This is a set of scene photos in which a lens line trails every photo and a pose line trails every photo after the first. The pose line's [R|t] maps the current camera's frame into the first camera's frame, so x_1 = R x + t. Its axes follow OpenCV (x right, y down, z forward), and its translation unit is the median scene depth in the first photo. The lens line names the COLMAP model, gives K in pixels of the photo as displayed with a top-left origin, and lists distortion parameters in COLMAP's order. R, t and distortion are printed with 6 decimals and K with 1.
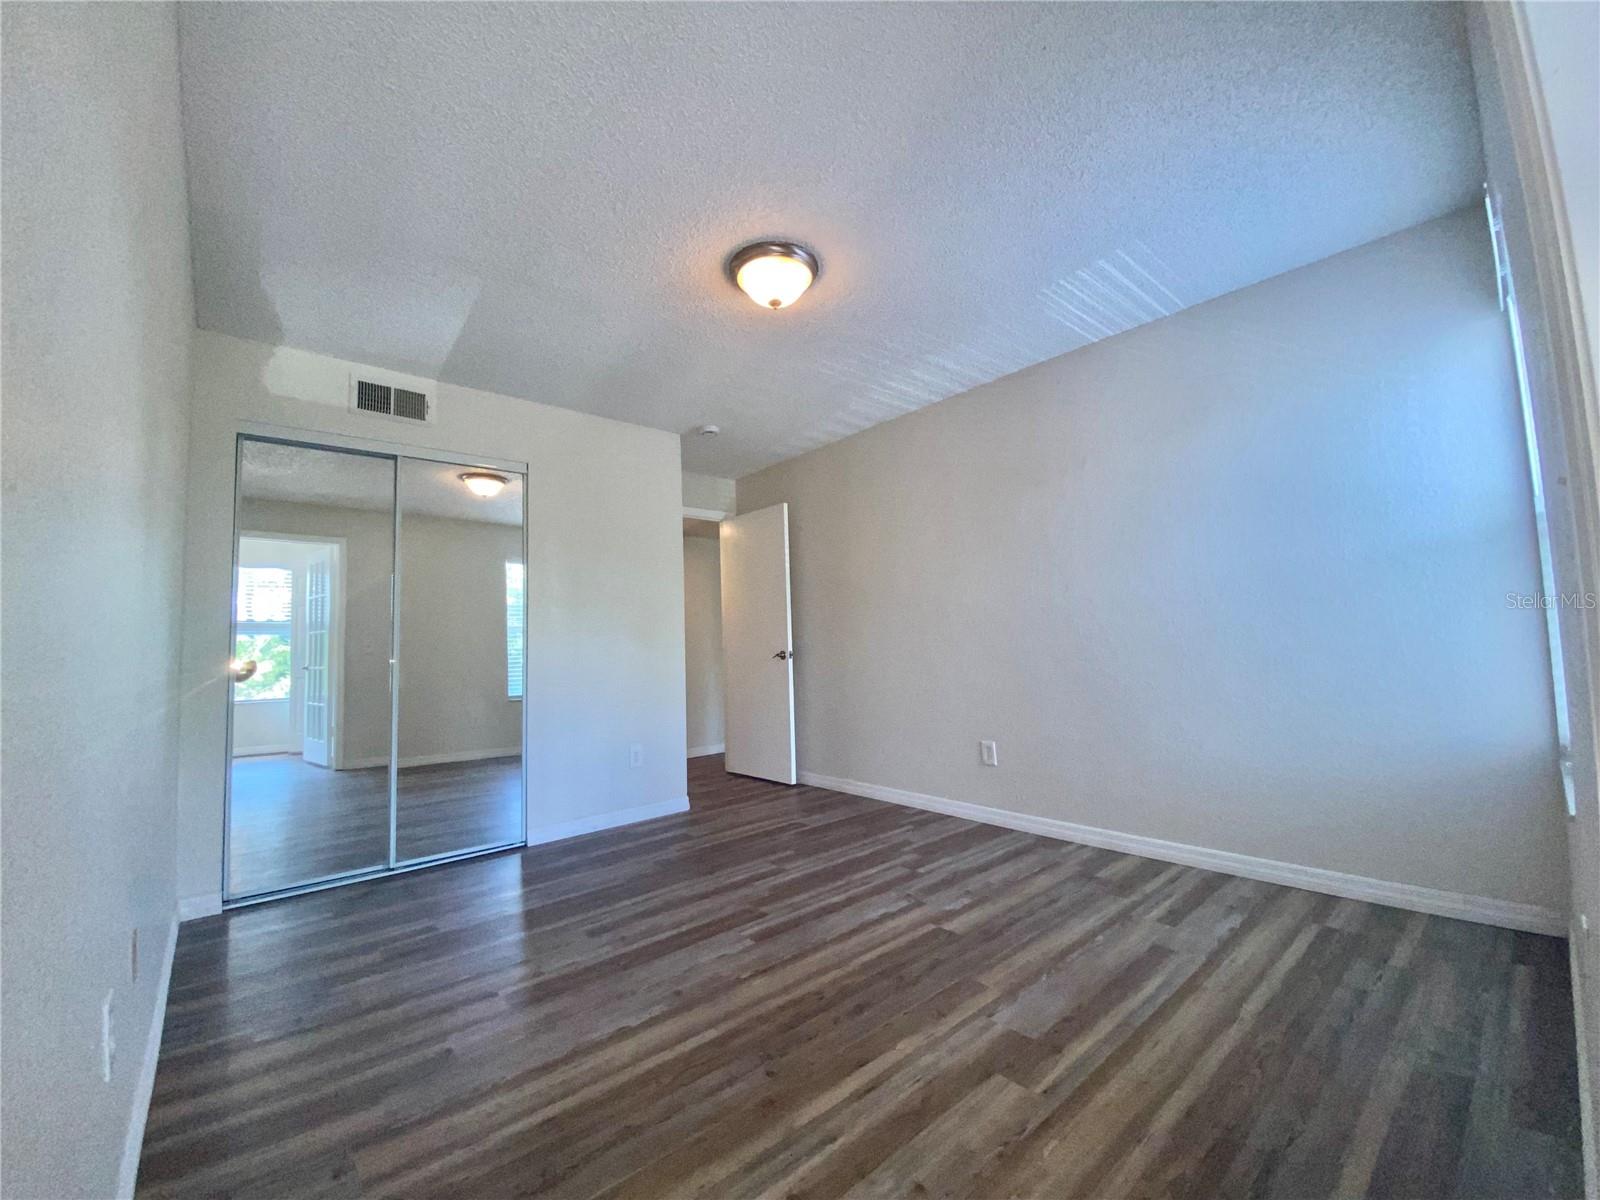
lens RADIAL K [[645.8, 0, 796.3], [0, 645.8, 596.5], [0, 0, 1]] dist [0.026496, -0.024945]
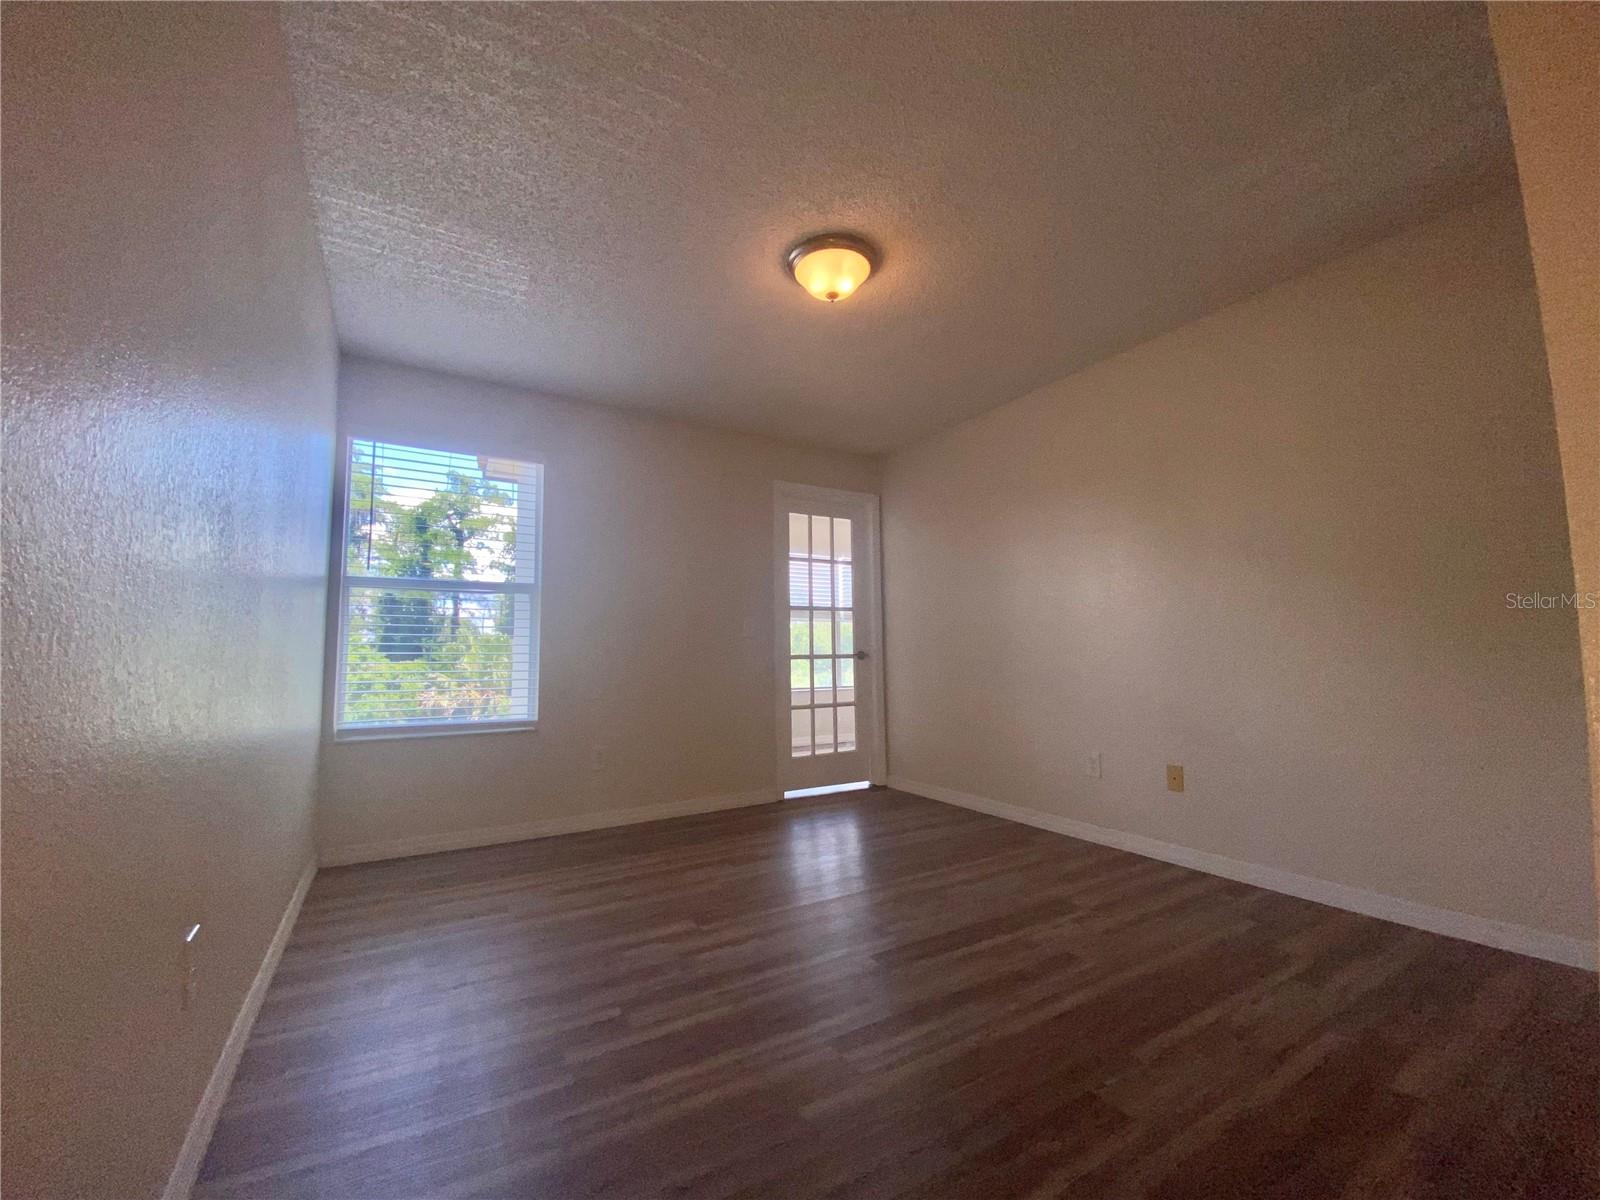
lens RADIAL K [[645.8, 0, 796.3], [0, 645.8, 596.5], [0, 0, 1]] dist [0.026496, -0.024945]
pose [[-0.983162, 0.060771, 0.172338, -0.119757], [0.033134, 0.986734, -0.158926, 0.159668], [-0.179710, -0.150540, -0.972133, 1.866574]]
